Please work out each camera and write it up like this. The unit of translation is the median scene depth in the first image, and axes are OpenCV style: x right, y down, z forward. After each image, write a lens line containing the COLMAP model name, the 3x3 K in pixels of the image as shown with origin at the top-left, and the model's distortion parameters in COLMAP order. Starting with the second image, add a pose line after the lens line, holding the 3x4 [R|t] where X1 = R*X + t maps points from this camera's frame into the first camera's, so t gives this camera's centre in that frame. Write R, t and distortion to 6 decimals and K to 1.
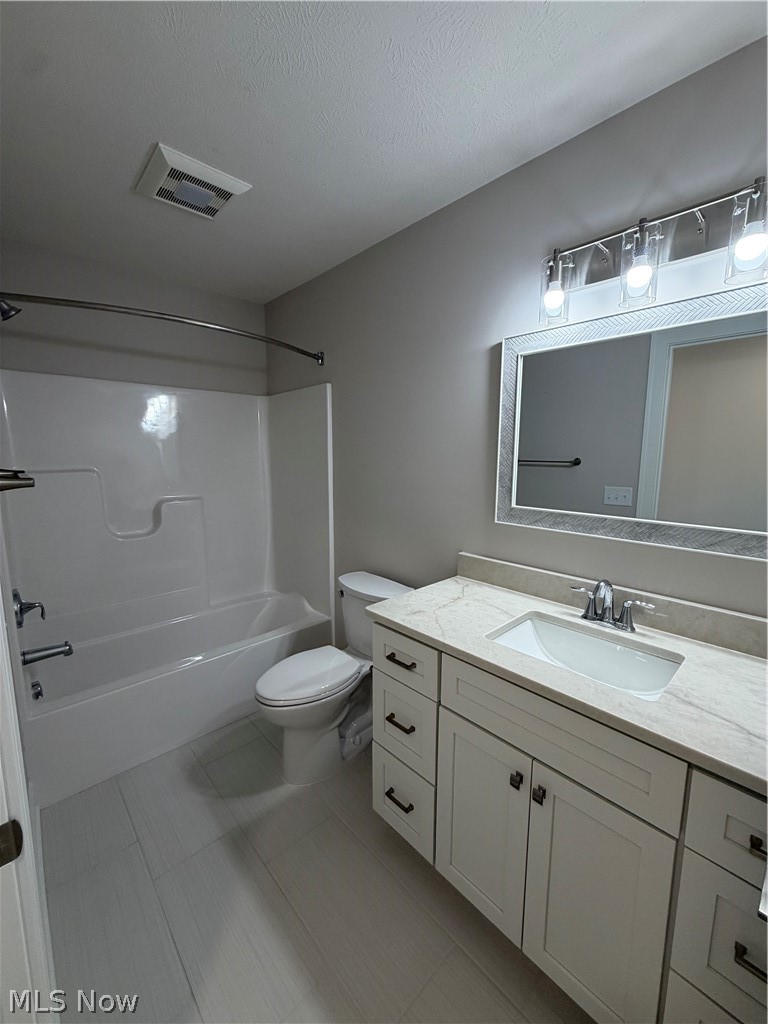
lens RADIAL K [[409.5, 0, 381.8], [0, 409.5, 510.9], [0, 0, 1]] dist [0.009917, -0.000466]
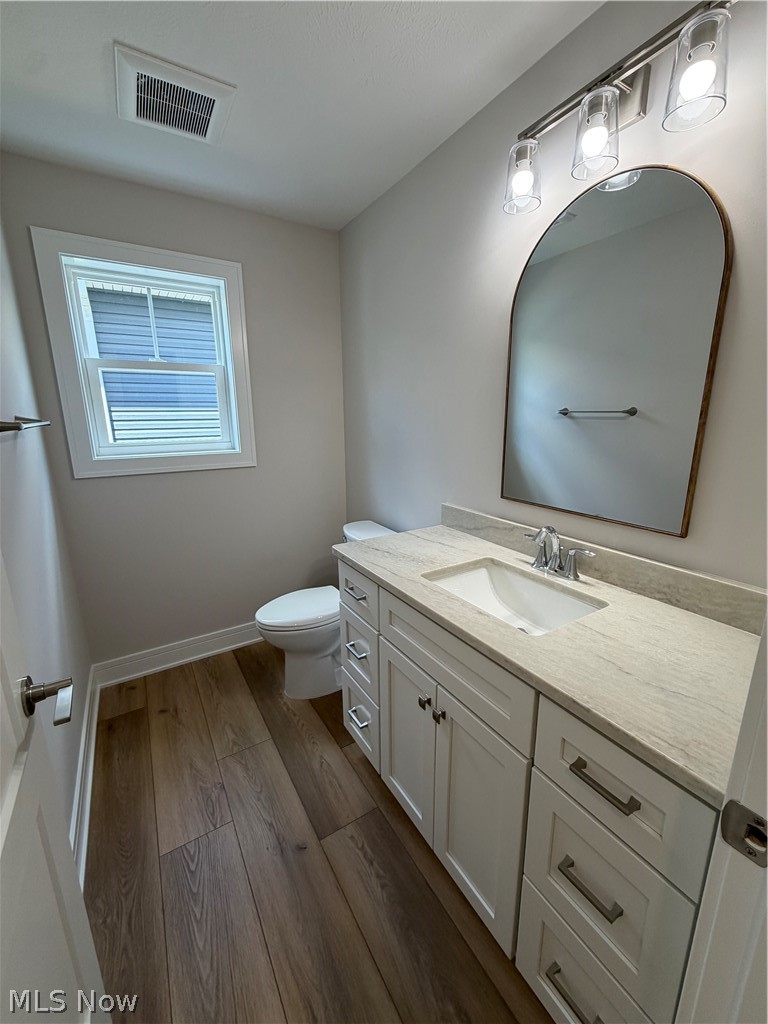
lens RADIAL K [[409.5, 0, 364.9], [0, 409.5, 504.7], [0, 0, 1]] dist [0.009917, -0.000466]
pose [[0.976517, 0.027892, -0.213628, 0.312826], [-0.010004, 0.996385, 0.084362, 0.037682], [0.215208, -0.080243, 0.973266, -0.037572]]
